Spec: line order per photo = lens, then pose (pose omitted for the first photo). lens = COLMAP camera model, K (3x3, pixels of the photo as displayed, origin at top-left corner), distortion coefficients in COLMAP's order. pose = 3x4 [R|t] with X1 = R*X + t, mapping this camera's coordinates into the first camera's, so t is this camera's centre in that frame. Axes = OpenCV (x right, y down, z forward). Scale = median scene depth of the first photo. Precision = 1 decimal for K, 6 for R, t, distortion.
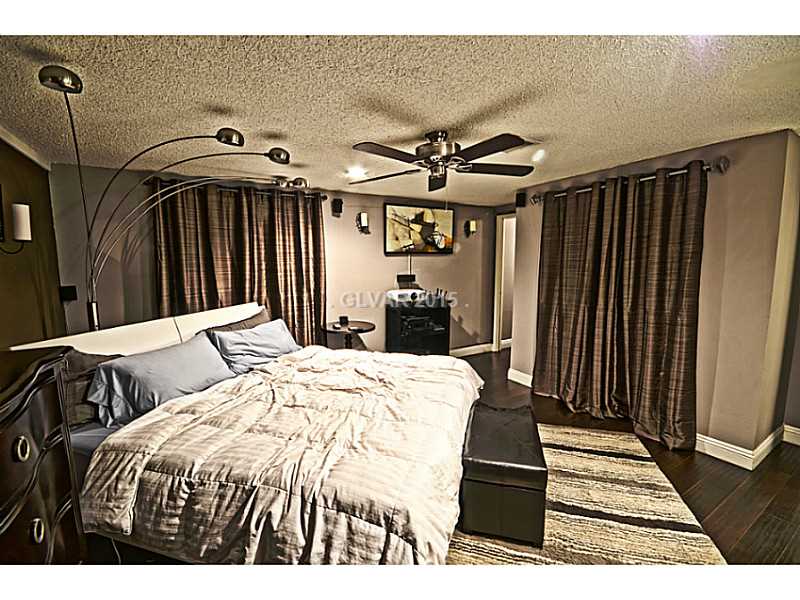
lens RADIAL K [[352.0, 0, 400.2], [0, 352.0, 300.2], [0, 0, 1]] dist [-0.009349, -0.001497]
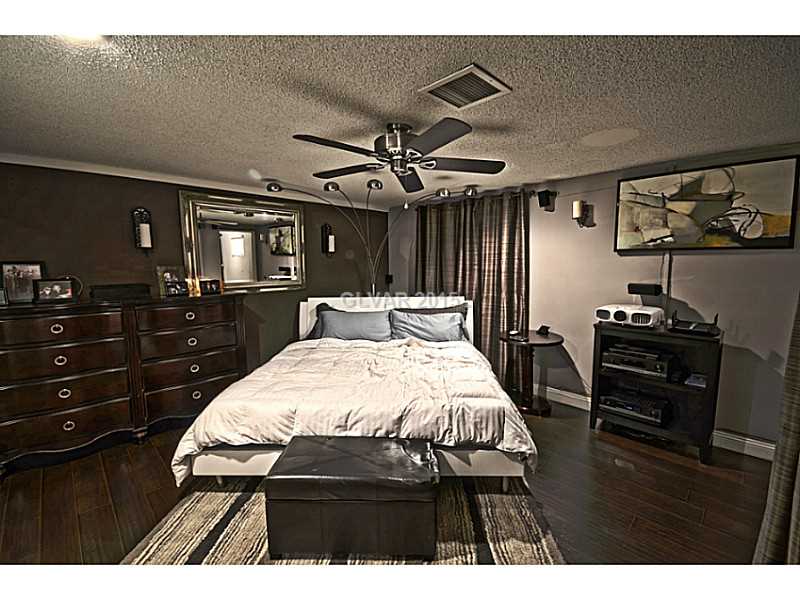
lens RADIAL K [[352.0, 0, 401.0], [0, 352.0, 301.4], [0, 0, 1]] dist [-0.009349, -0.001497]
pose [[0.213697, 0.116671, -0.969908, 0.547516], [-0.107258, 0.989642, 0.095413, -0.053733], [0.970994, 0.083641, 0.223997, 0.421543]]
